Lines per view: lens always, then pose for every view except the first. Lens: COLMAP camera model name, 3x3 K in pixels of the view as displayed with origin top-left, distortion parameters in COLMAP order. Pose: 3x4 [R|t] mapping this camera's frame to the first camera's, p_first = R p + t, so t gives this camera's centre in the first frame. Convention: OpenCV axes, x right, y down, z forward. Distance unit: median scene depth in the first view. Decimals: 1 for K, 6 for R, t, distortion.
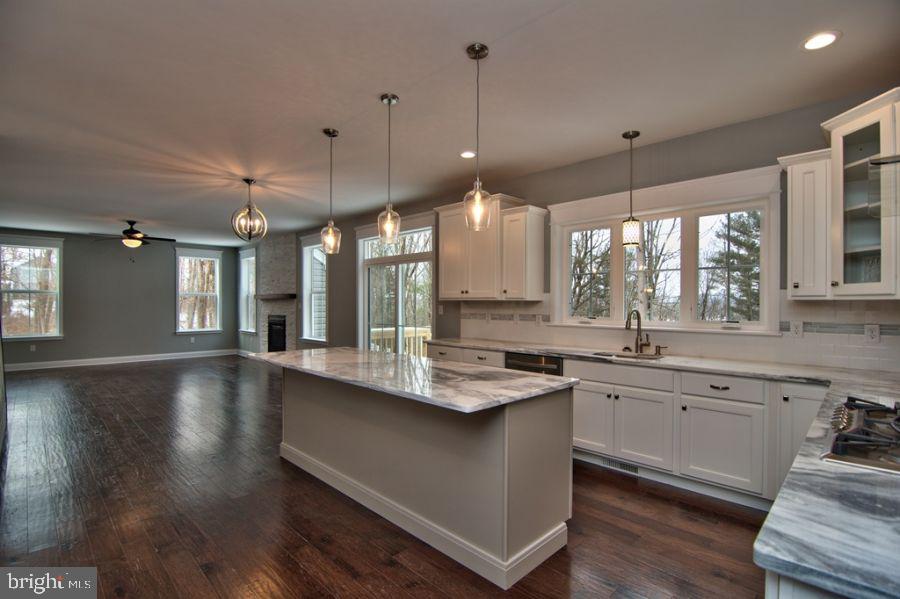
lens RADIAL K [[427.5, 0, 452.7], [0, 427.5, 302.3], [0, 0, 1]] dist [0.000525, 0.000014]
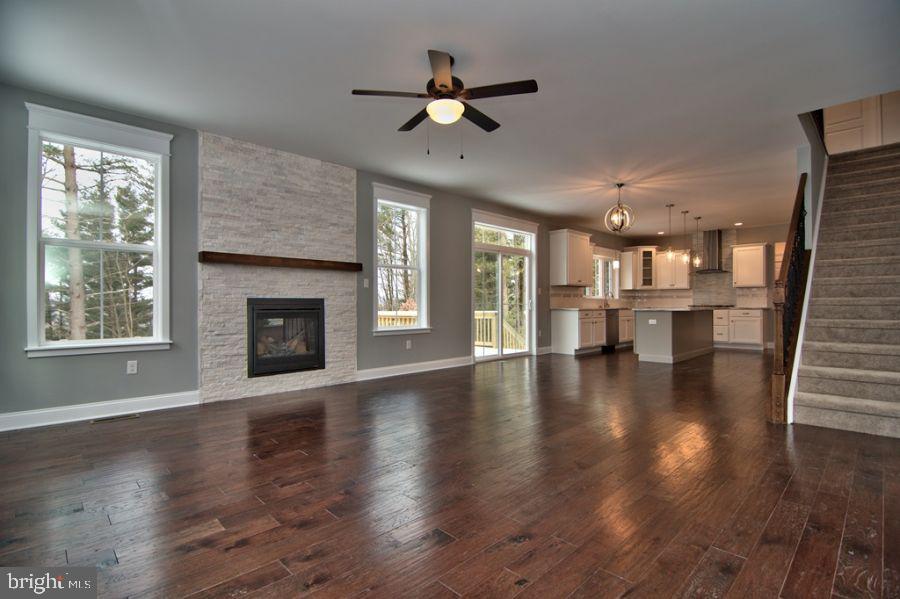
lens RADIAL K [[427.5, 0, 452.7], [0, 427.5, 302.3], [0, 0, 1]] dist [0.000525, 0.000014]
pose [[0.012850, 0.001731, 0.999916, -1.230176], [0.000073, 0.999998, -0.001732, 0.046902], [-0.999917, 0.000095, 0.012850, 1.038909]]
